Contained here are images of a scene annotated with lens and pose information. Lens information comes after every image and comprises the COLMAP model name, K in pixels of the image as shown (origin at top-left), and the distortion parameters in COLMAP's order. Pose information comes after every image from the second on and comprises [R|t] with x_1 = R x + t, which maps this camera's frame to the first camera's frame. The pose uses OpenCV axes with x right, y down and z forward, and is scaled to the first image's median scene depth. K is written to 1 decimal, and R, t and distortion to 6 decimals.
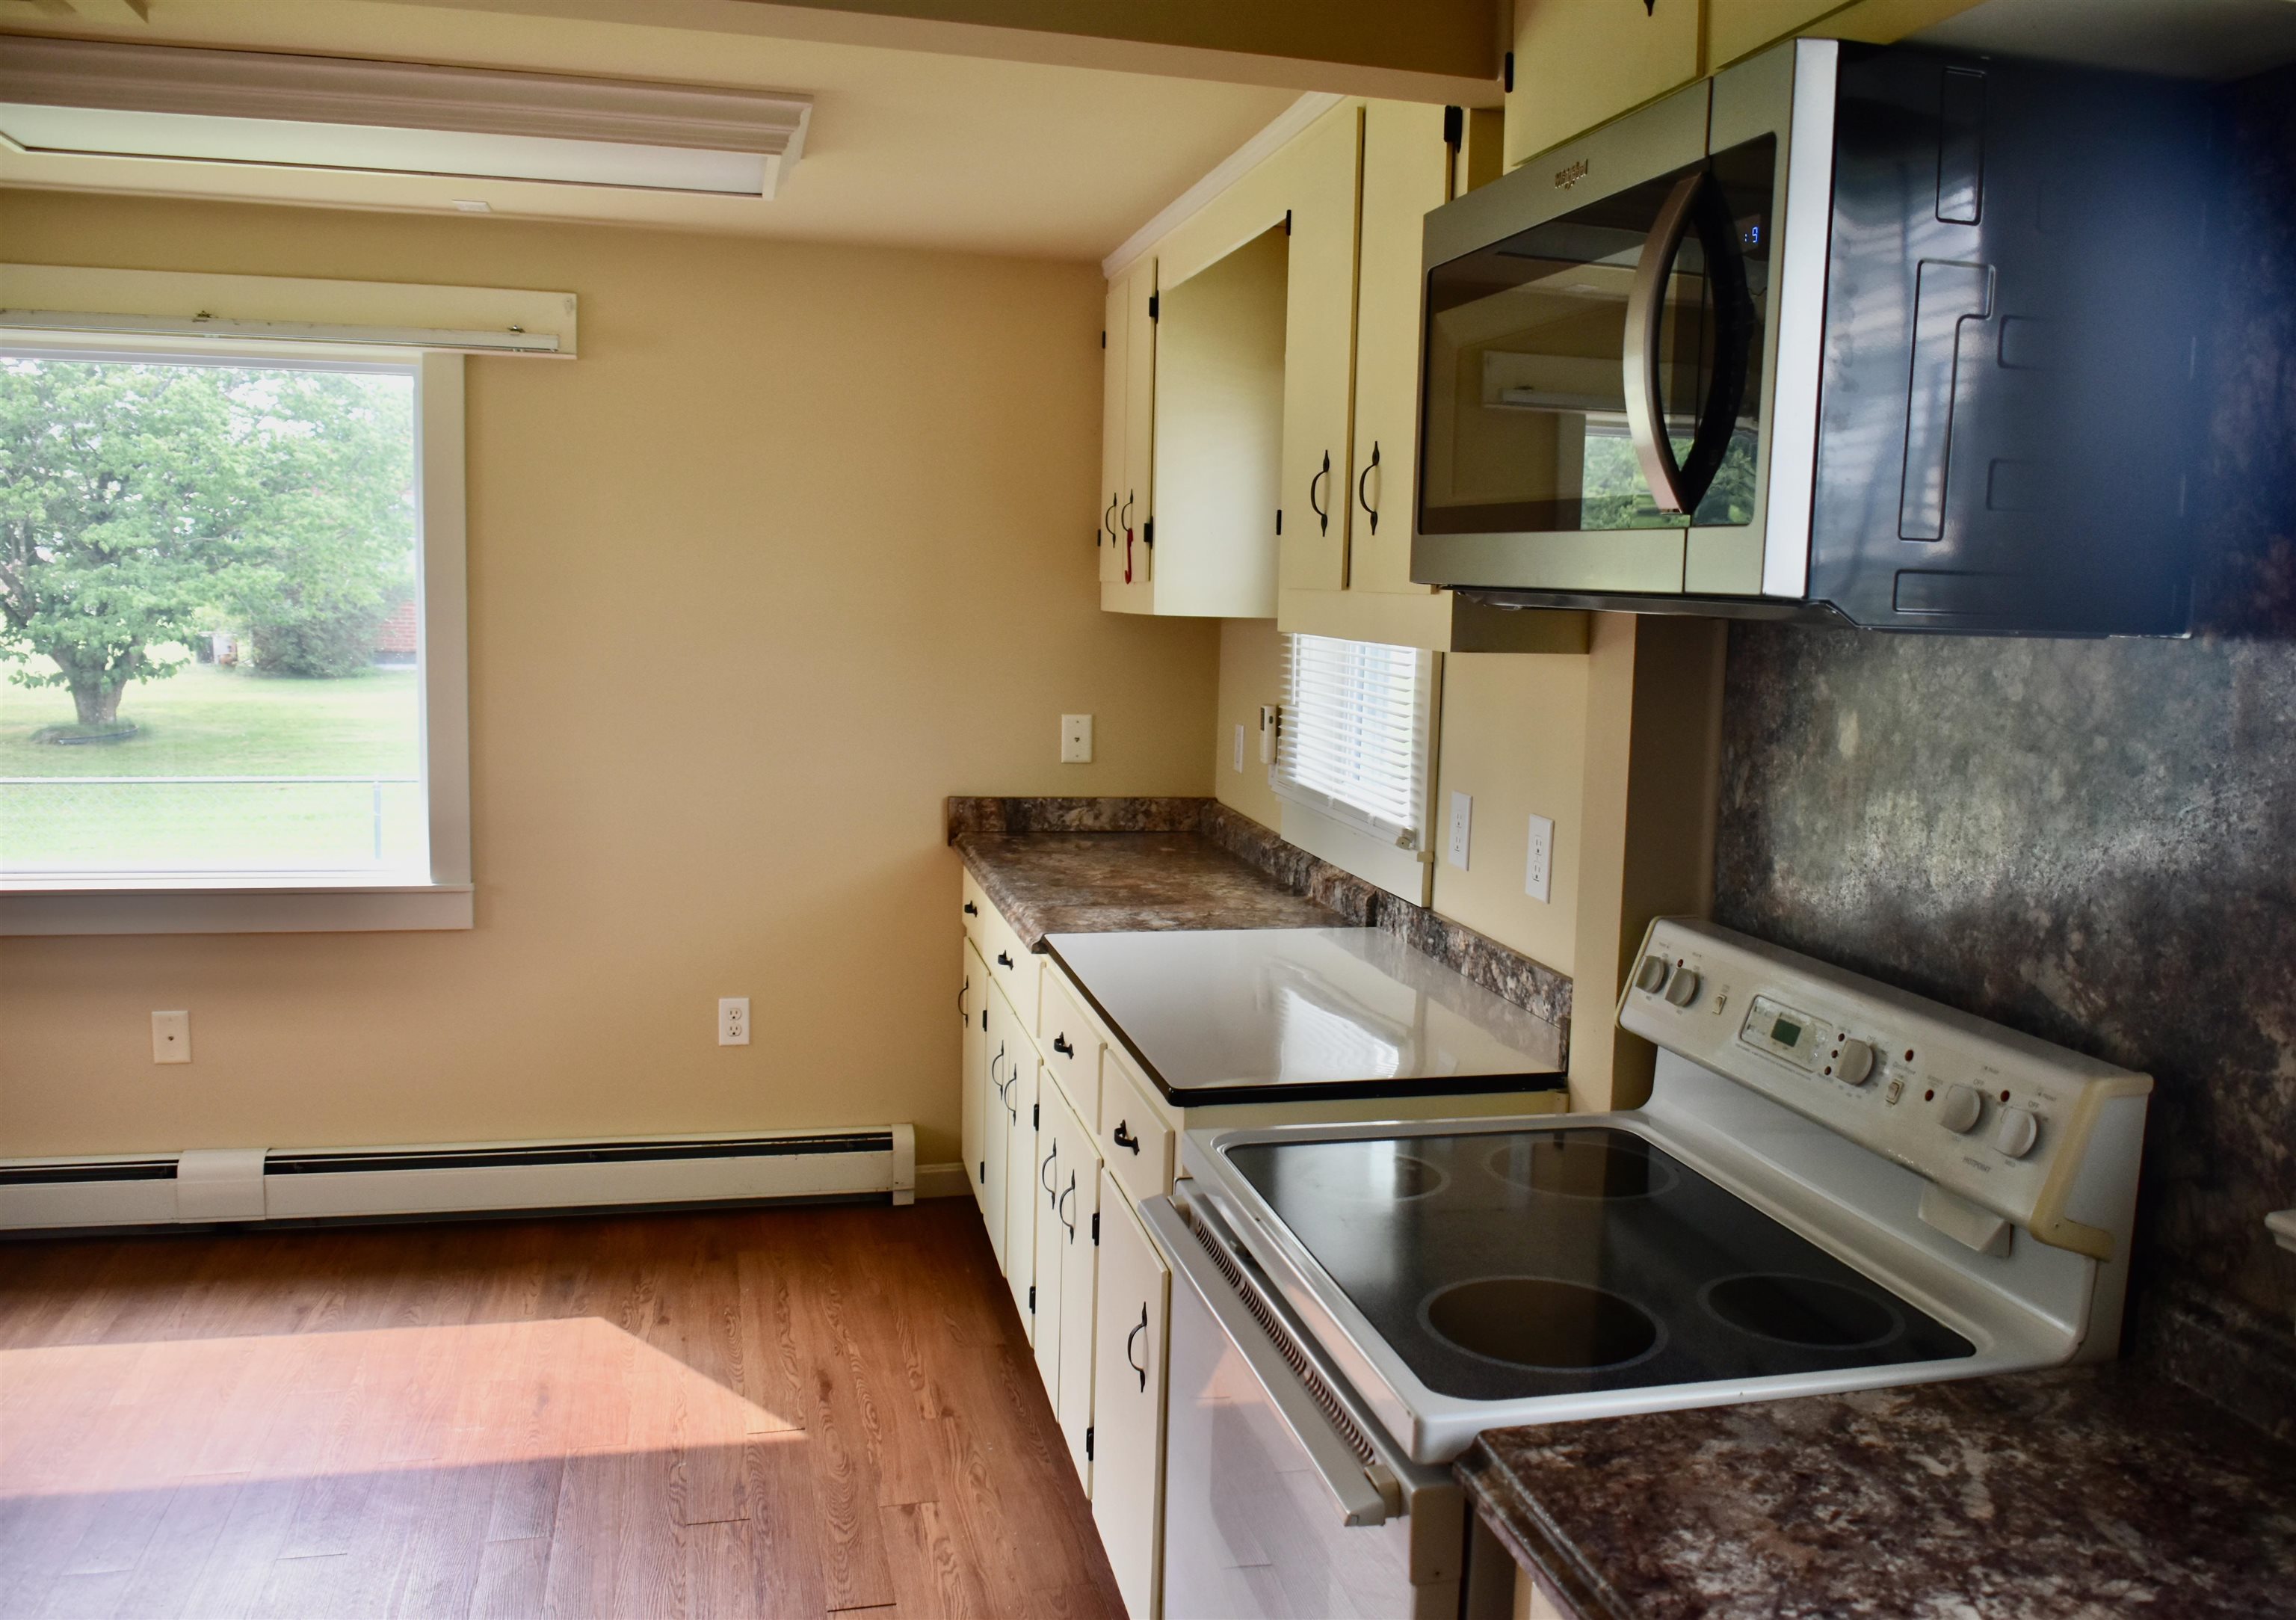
lens RADIAL K [[1839.3, 0, 1152.8], [0, 1839.3, 804.4], [0, 0, 1]] dist [-0.032931, -0.004367]
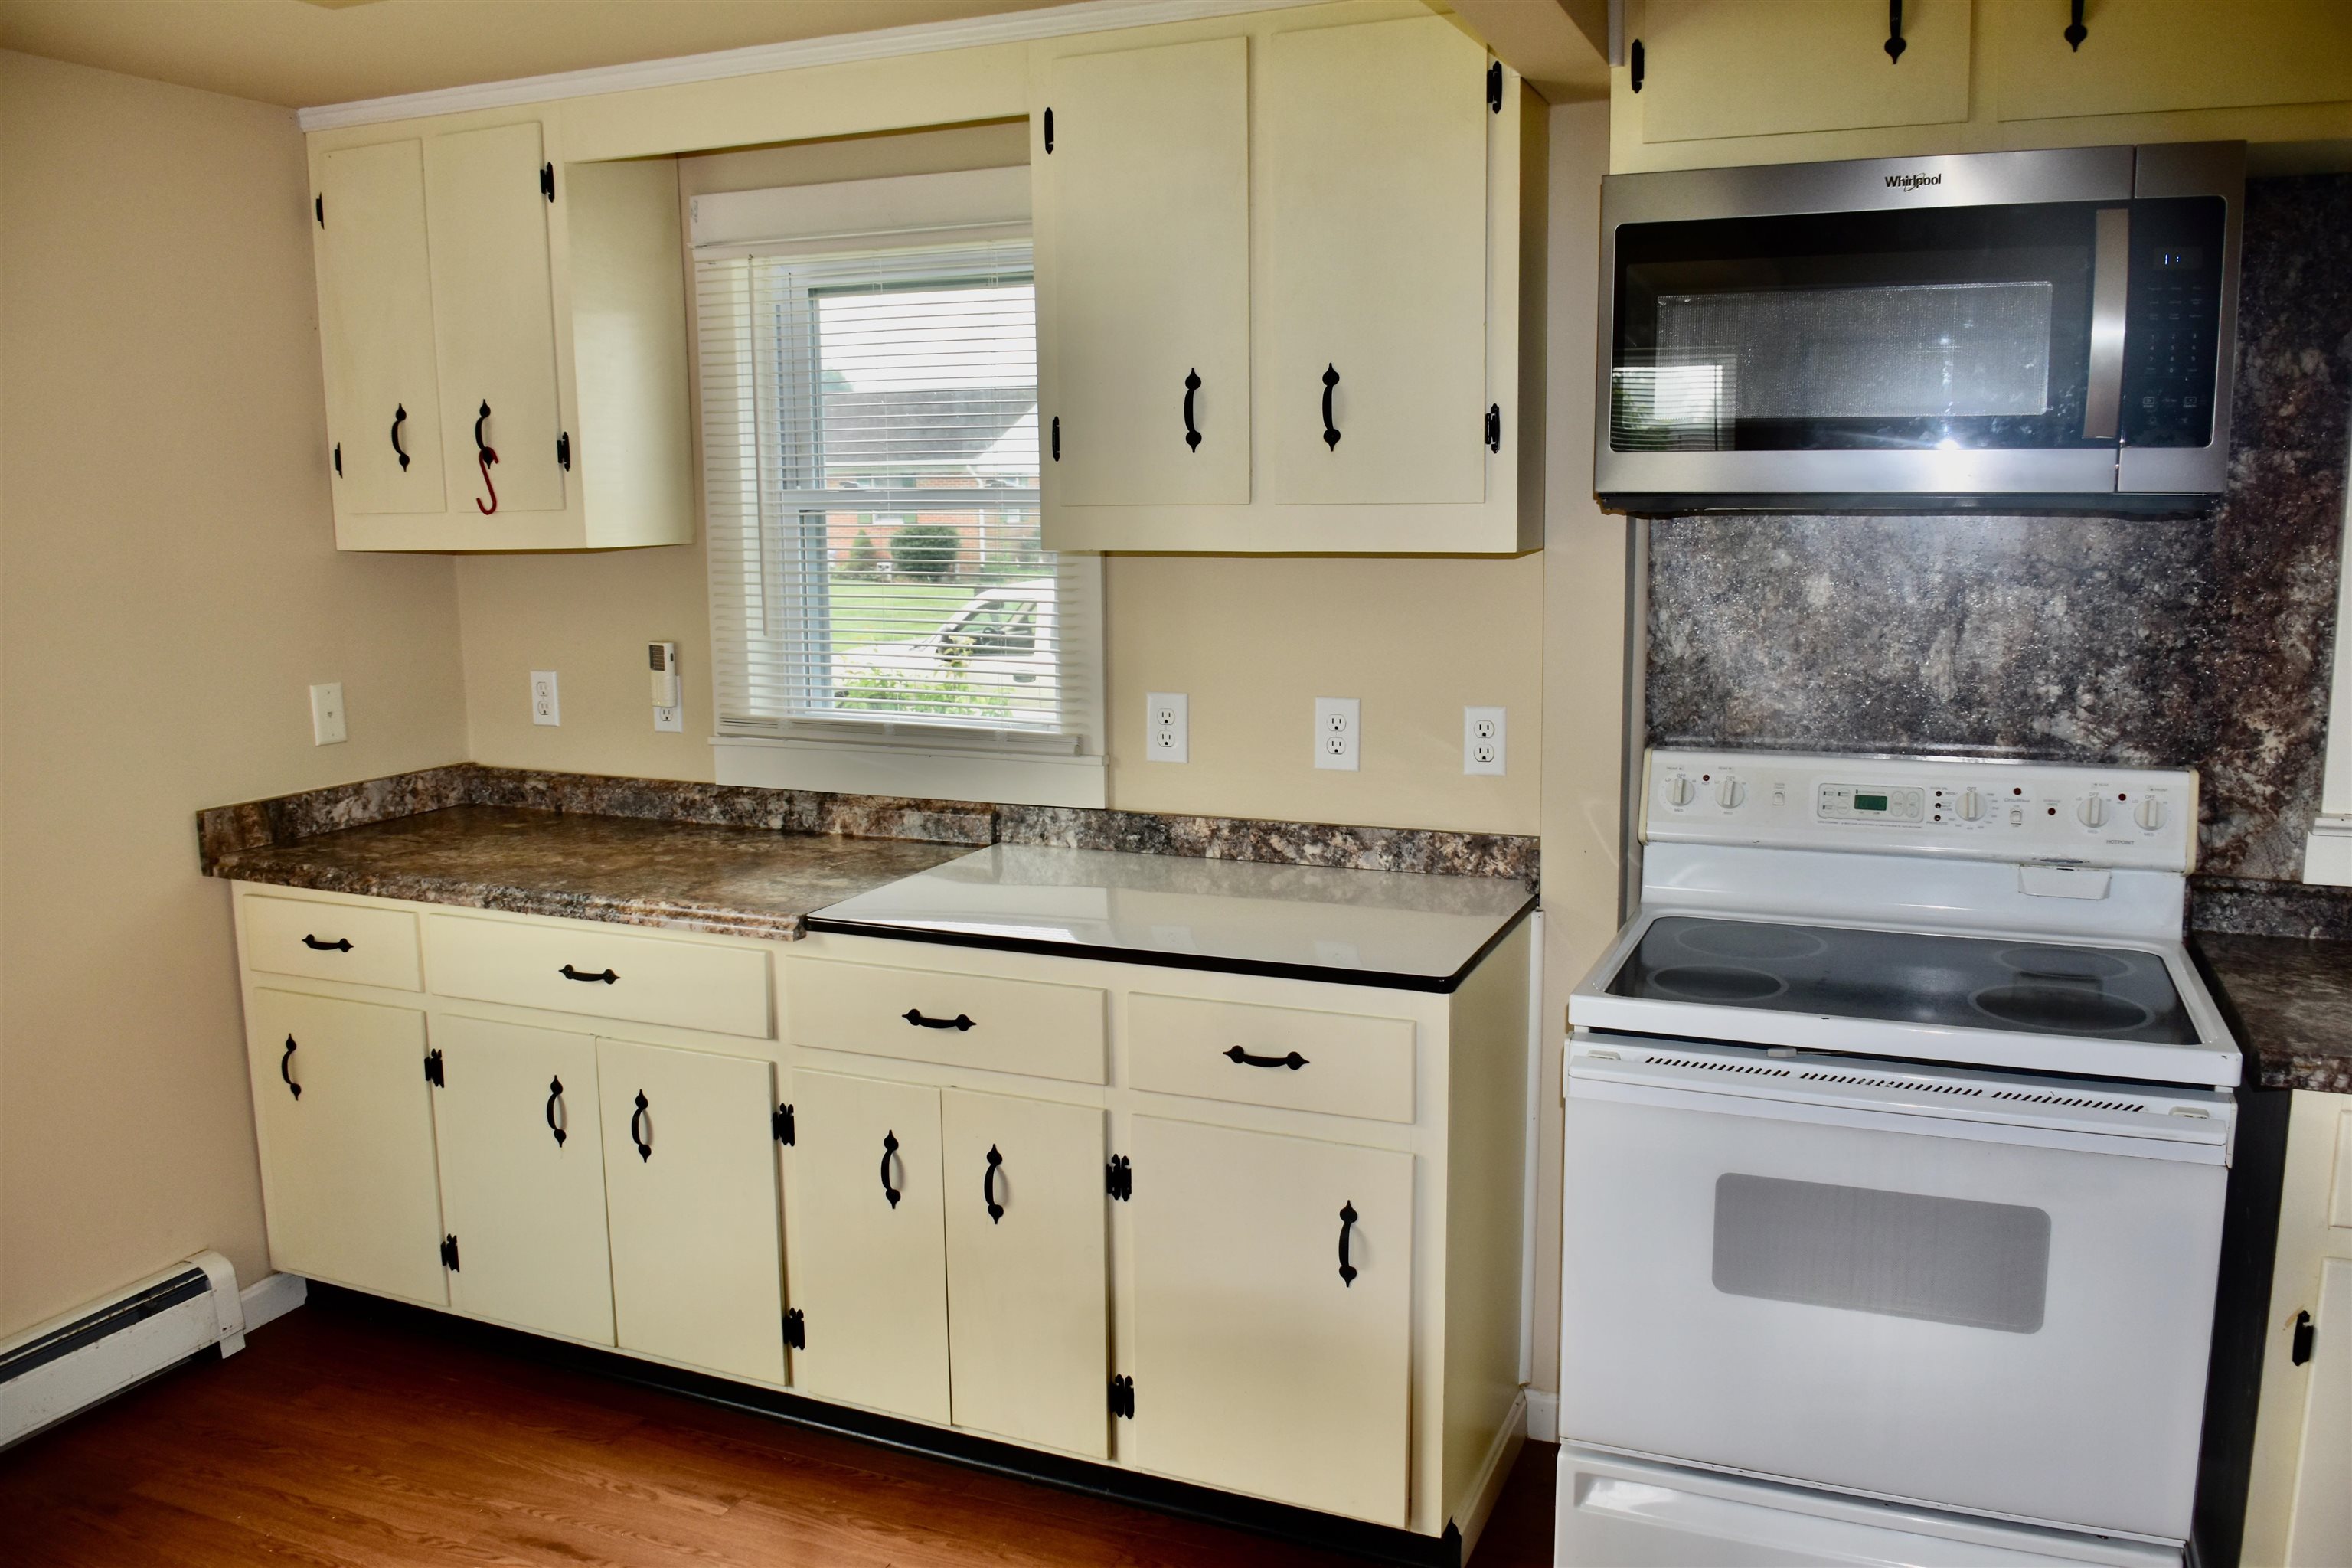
lens RADIAL K [[1815.6, 0, 1178.3], [0, 1815.6, 779.2], [0, 0, 1]] dist [-0.035027, -0.028338]
pose [[0.602583, -0.155939, 0.782673, -1.105522], [0.124092, 0.987104, 0.101131, -0.104059], [-0.788349, 0.036184, 0.614163, 0.590465]]
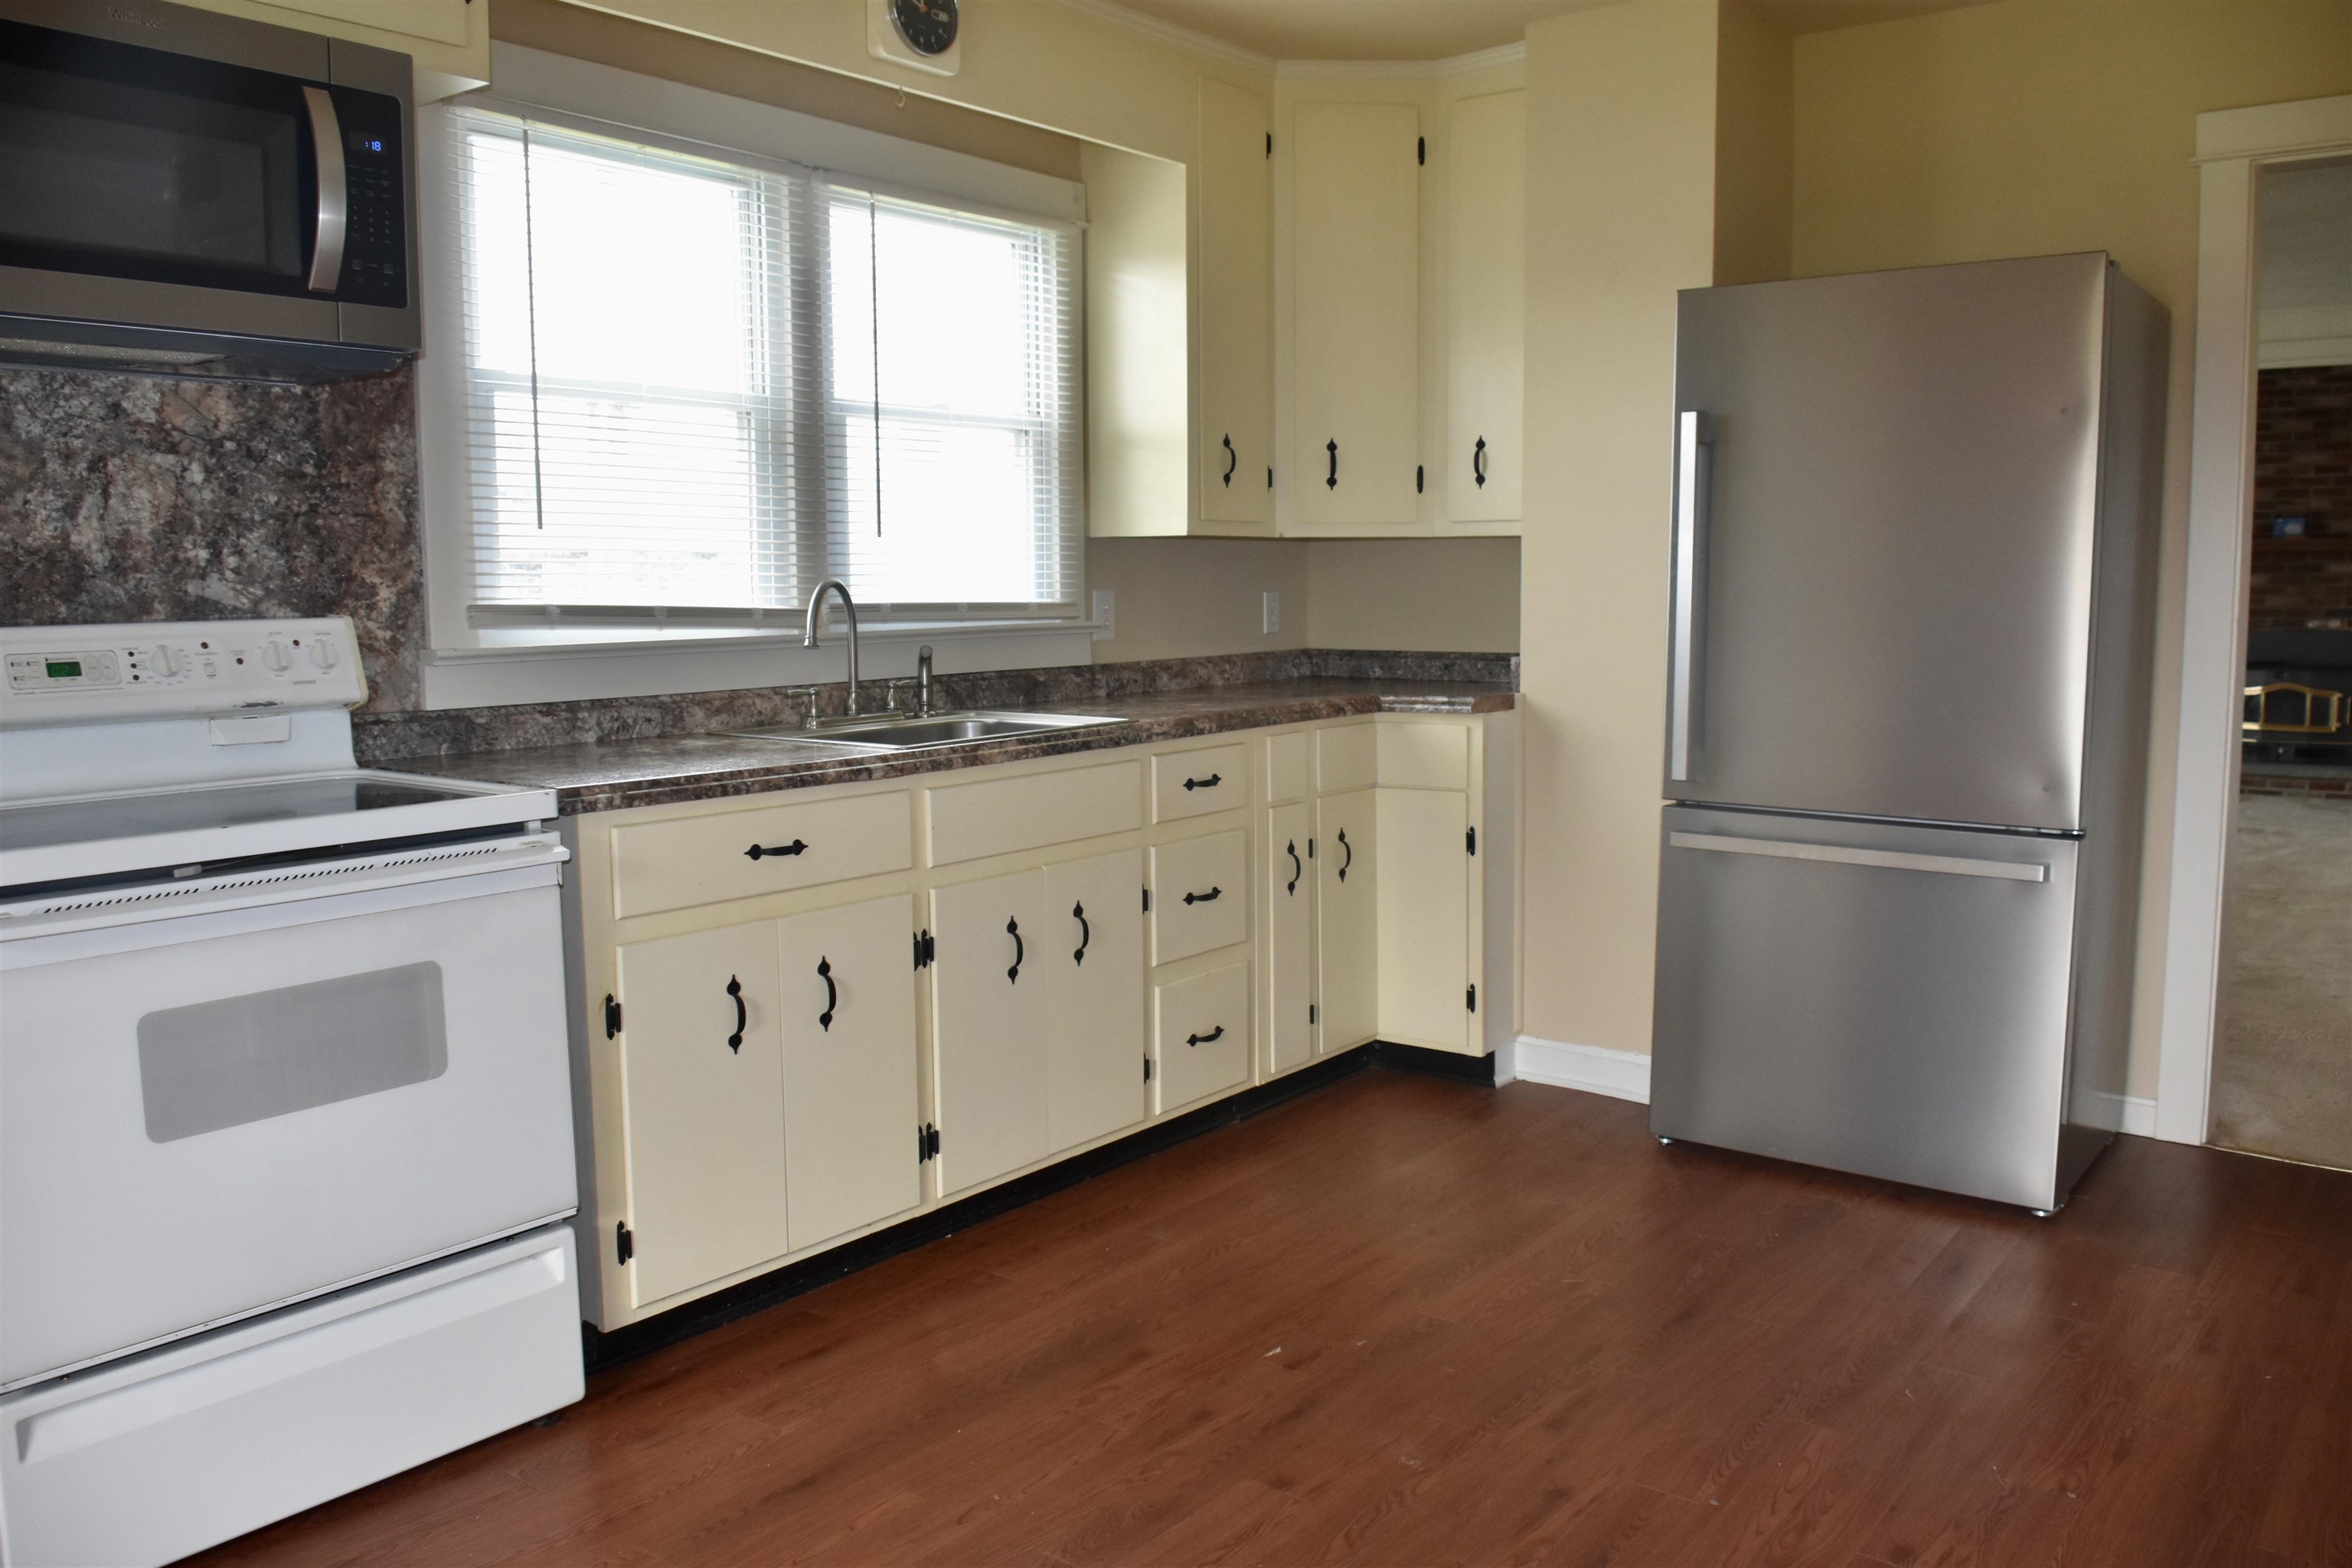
lens RADIAL K [[1815.6, 0, 1195.7], [0, 1815.6, 793.0], [0, 0, 1]] dist [-0.035027, -0.028338]
pose [[-0.607282, -0.113445, 0.786346, -1.256362], [0.086064, 0.974535, 0.207060, 0.013967], [-0.789811, 0.193420, -0.582054, 1.171155]]
